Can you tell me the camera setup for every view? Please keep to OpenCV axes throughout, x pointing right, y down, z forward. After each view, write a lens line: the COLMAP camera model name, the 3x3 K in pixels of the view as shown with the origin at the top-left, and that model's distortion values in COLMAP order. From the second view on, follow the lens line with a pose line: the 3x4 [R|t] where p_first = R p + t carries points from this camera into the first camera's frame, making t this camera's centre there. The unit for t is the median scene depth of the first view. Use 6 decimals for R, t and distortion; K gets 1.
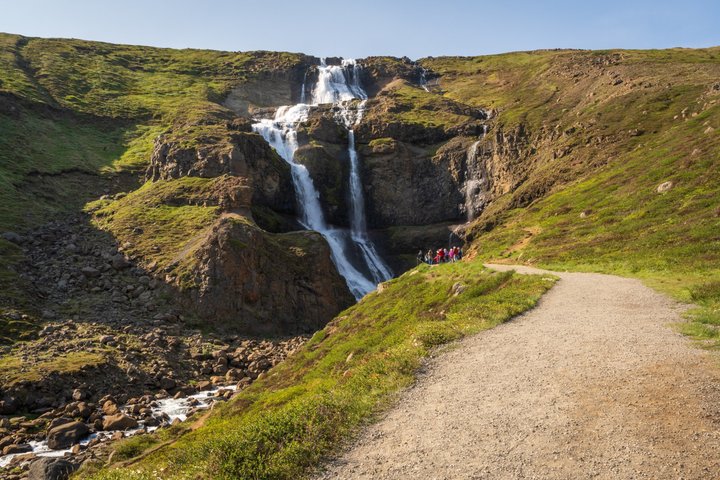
lens RADIAL K [[760.1, 0, 360.2], [0, 760.1, 240.3], [0, 0, 1]] dist [0.006311, 0.000000]
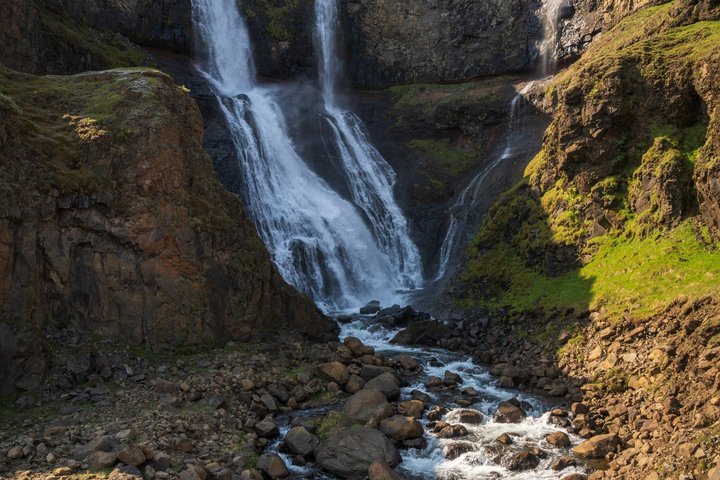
lens RADIAL K [[760.1, 0, 359.5], [0, 760.1, 239.9], [0, 0, 1]] dist [0.006311, 0.000000]
pose [[0.998707, 0.015410, -0.048442, 0.044002], [-0.008140, 0.989126, 0.146844, 0.010360], [0.050178, -0.146259, 0.987973, 0.487545]]
